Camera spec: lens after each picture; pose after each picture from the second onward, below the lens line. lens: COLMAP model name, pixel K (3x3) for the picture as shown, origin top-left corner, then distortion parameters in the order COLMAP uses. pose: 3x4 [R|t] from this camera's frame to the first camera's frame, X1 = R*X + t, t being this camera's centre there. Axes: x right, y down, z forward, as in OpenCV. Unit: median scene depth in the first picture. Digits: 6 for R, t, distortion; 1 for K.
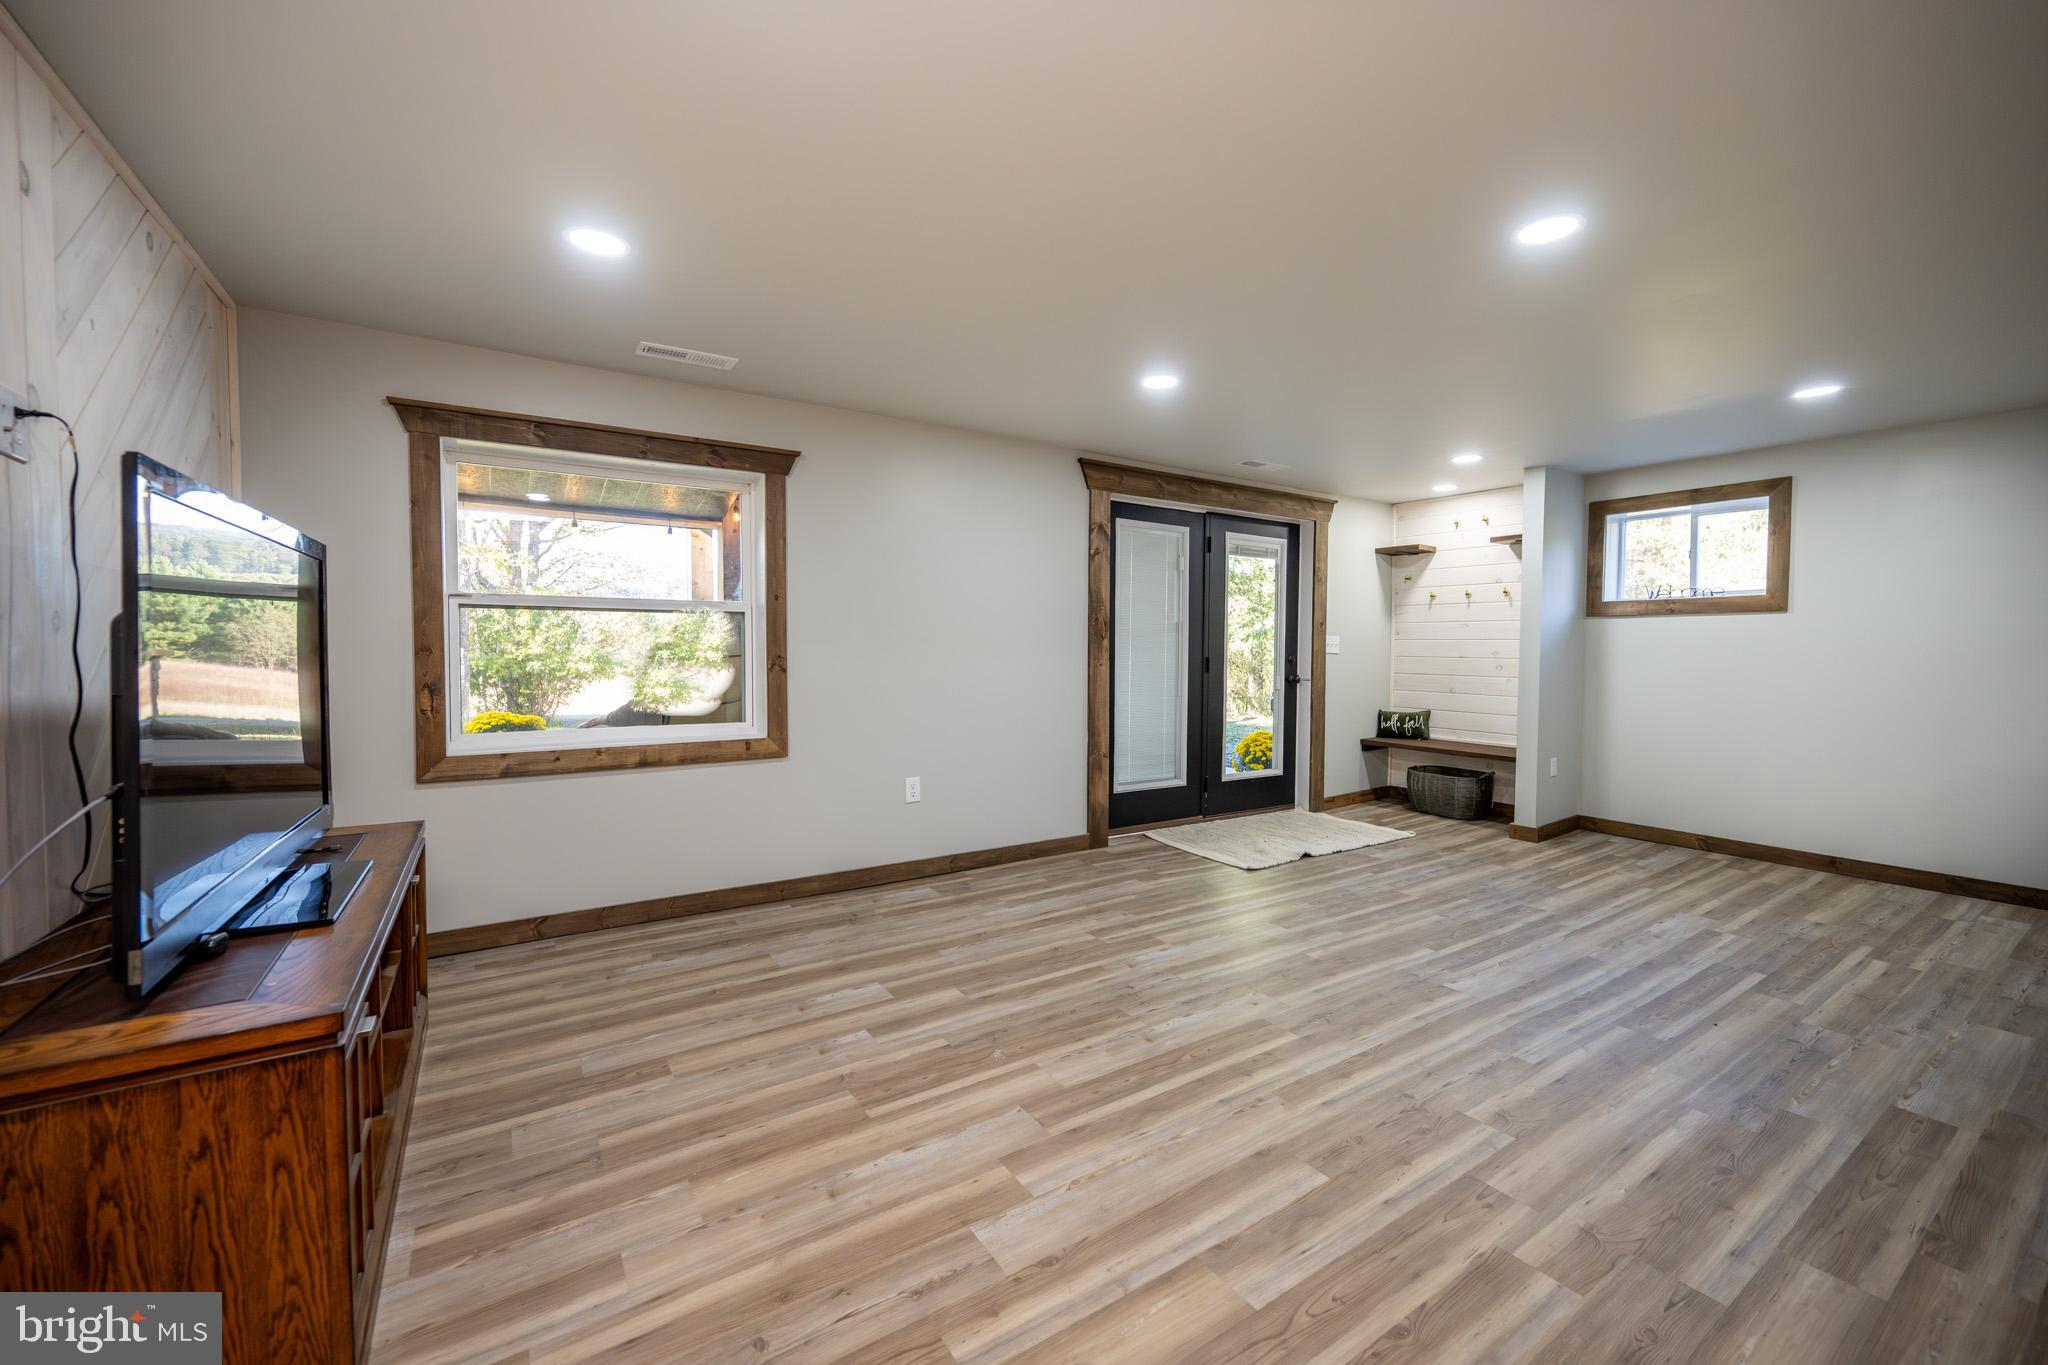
lens RADIAL K [[829.2, 0, 1024.0], [0, 829.2, 682.5], [0, 0, 1]] dist [-0.003244, -0.000099]
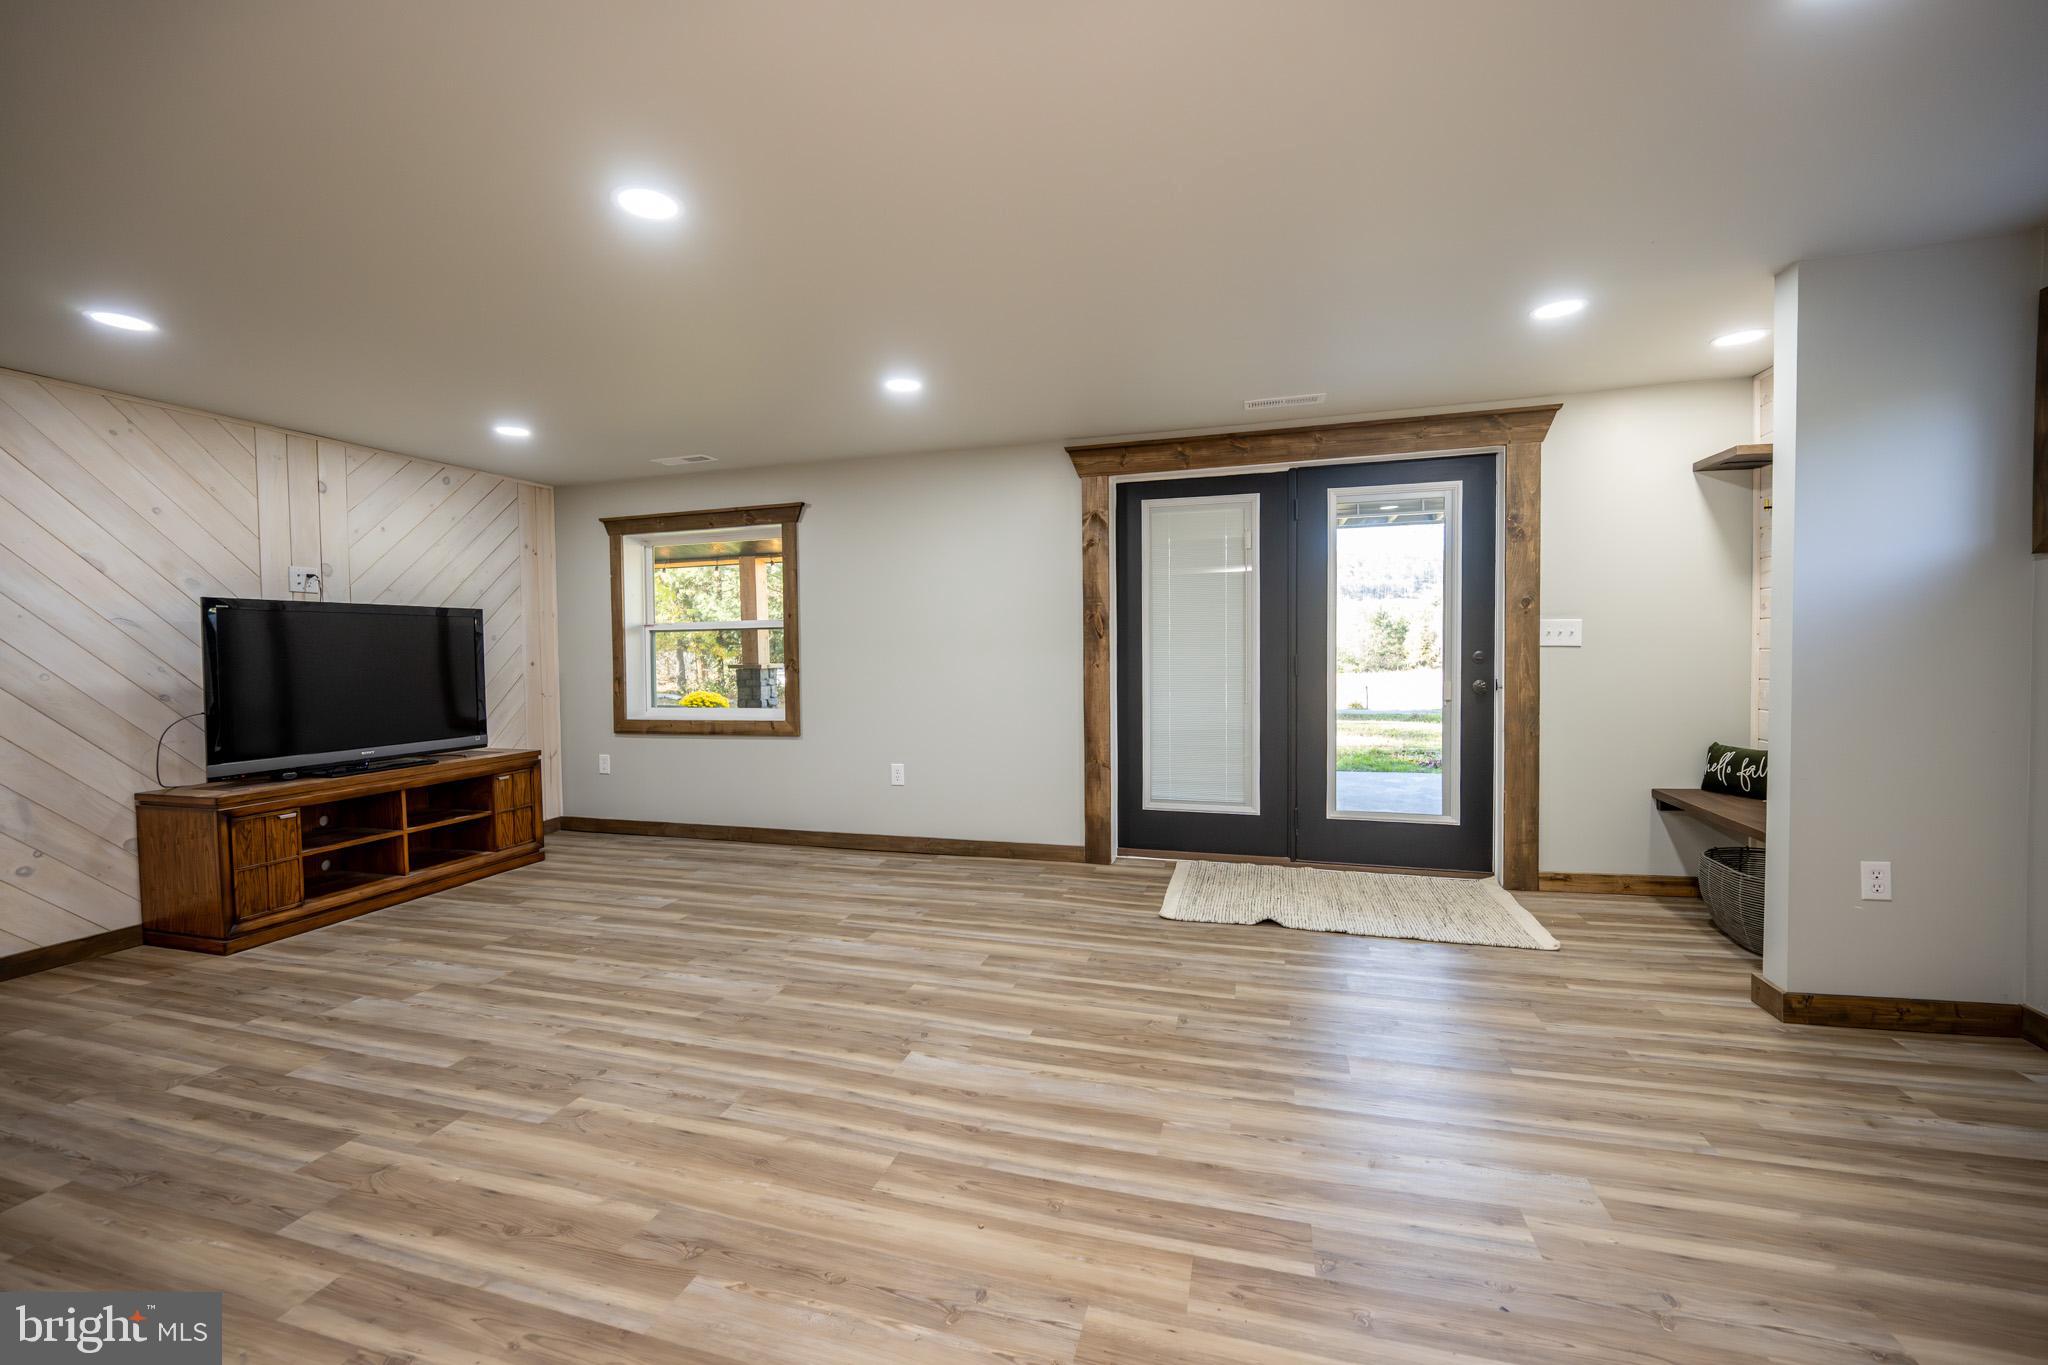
lens RADIAL K [[840.6, 0, 1010.2], [0, 840.6, 682.8], [0, 0, 1]] dist [-0.001403, -0.000336]
pose [[0.626271, 0.015899, -0.779443, 0.875776], [-0.013026, 0.999866, 0.009929, -0.011686], [0.779496, 0.003935, 0.626394, 0.390664]]
